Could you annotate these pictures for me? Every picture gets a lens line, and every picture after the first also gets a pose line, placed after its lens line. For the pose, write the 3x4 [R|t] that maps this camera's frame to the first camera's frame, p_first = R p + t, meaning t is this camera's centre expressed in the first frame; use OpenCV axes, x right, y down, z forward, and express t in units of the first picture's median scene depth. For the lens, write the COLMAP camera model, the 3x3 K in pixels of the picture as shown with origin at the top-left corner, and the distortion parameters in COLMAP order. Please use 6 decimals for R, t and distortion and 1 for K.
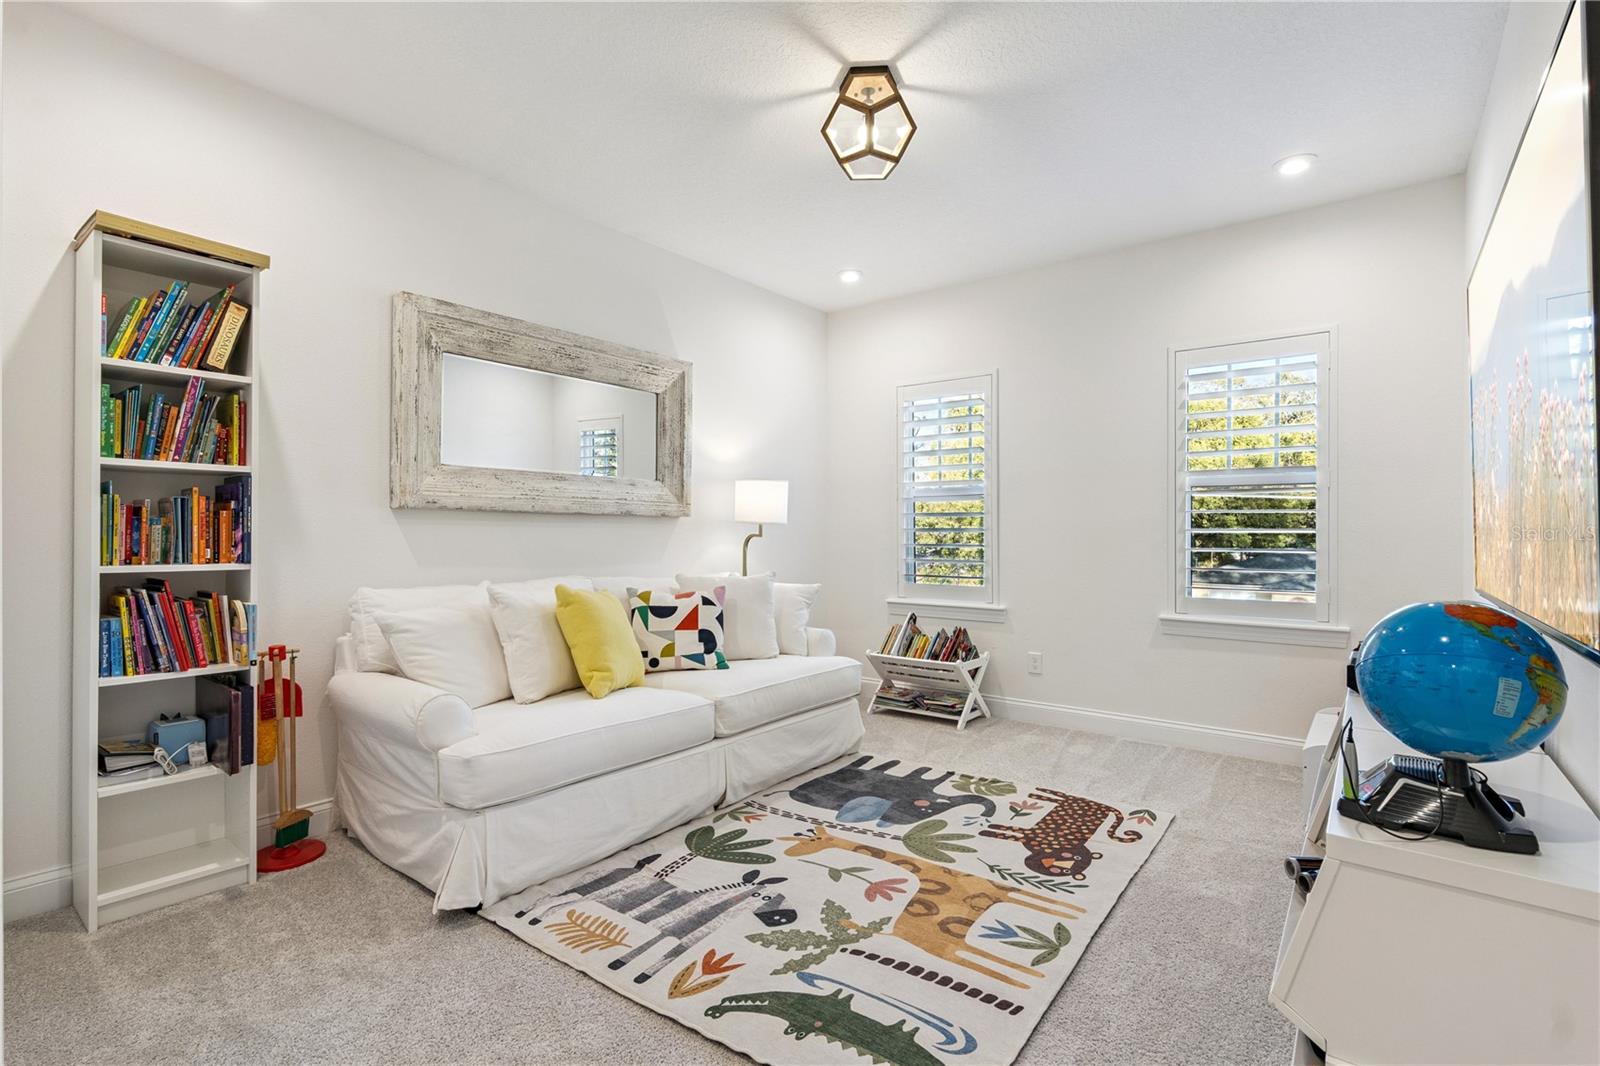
lens RADIAL K [[745.9, 0, 800.0], [0, 745.9, 533.0], [0, 0, 1]] dist [-0.029178, 0.009662]
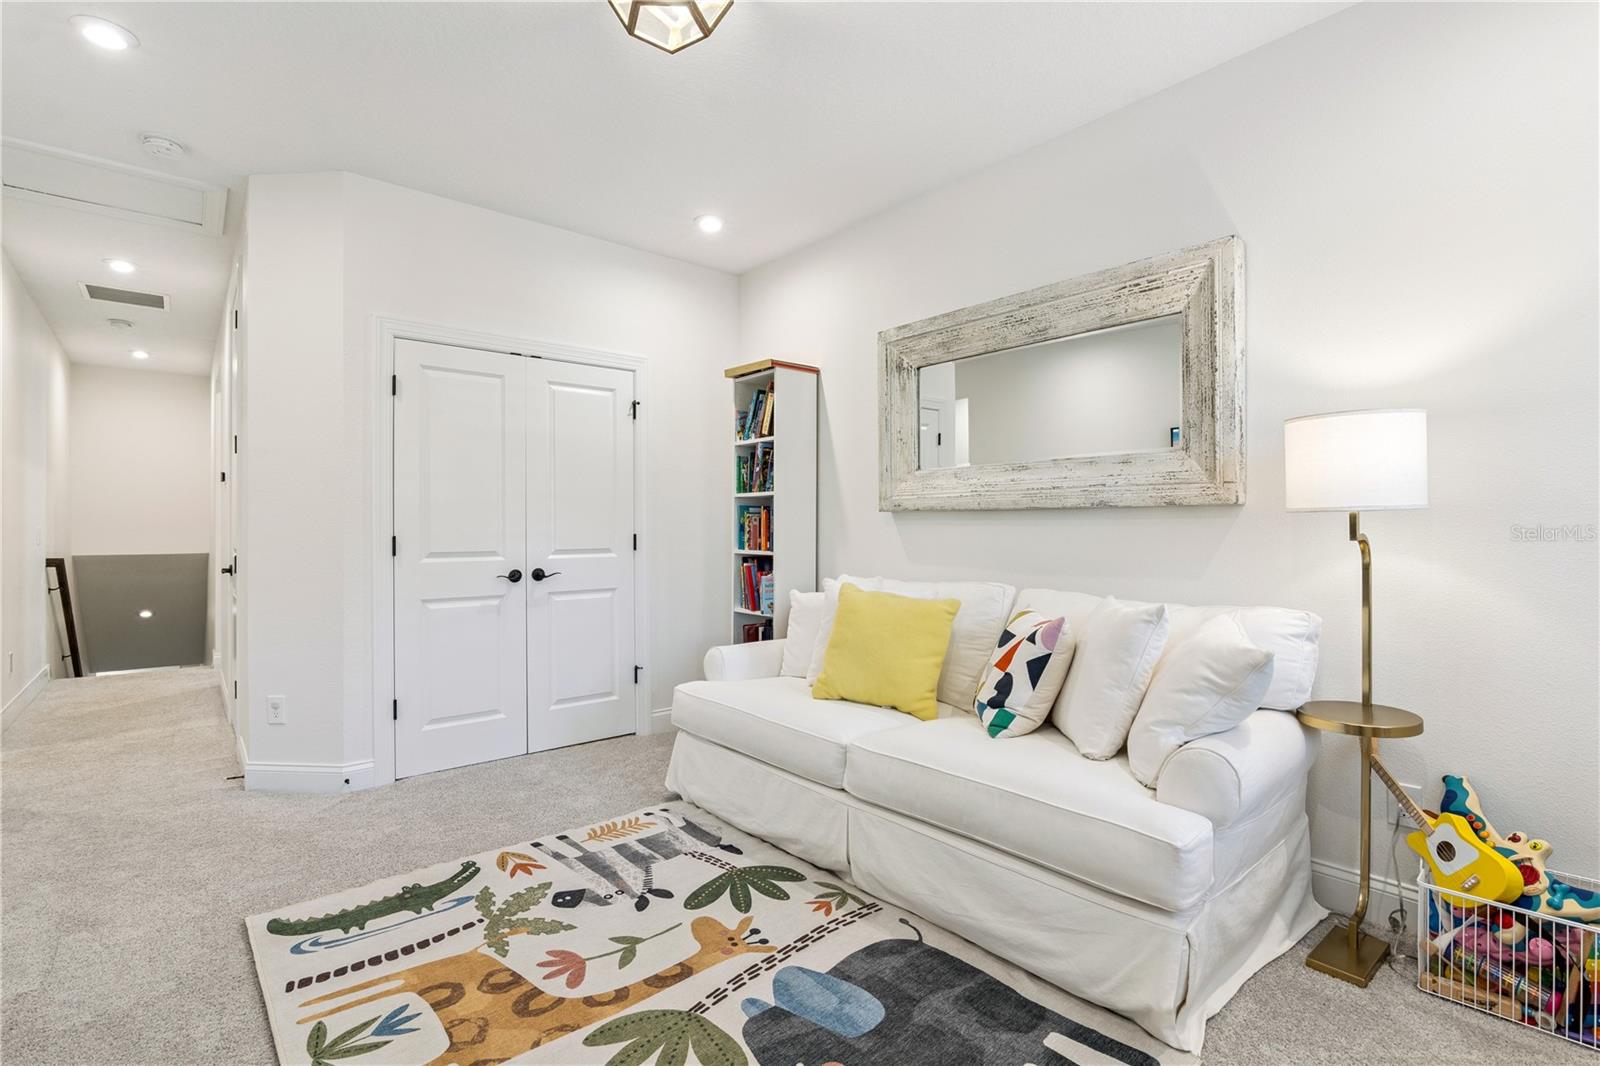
lens RADIAL K [[745.9, 0, 800.0], [0, 745.9, 533.0], [0, 0, 1]] dist [-0.029178, 0.009662]
pose [[-0.204252, 0.004398, -0.978908, 0.848303], [0.005591, 0.999979, 0.003326, -0.005446], [0.978902, -0.004794, -0.204272, 1.399043]]
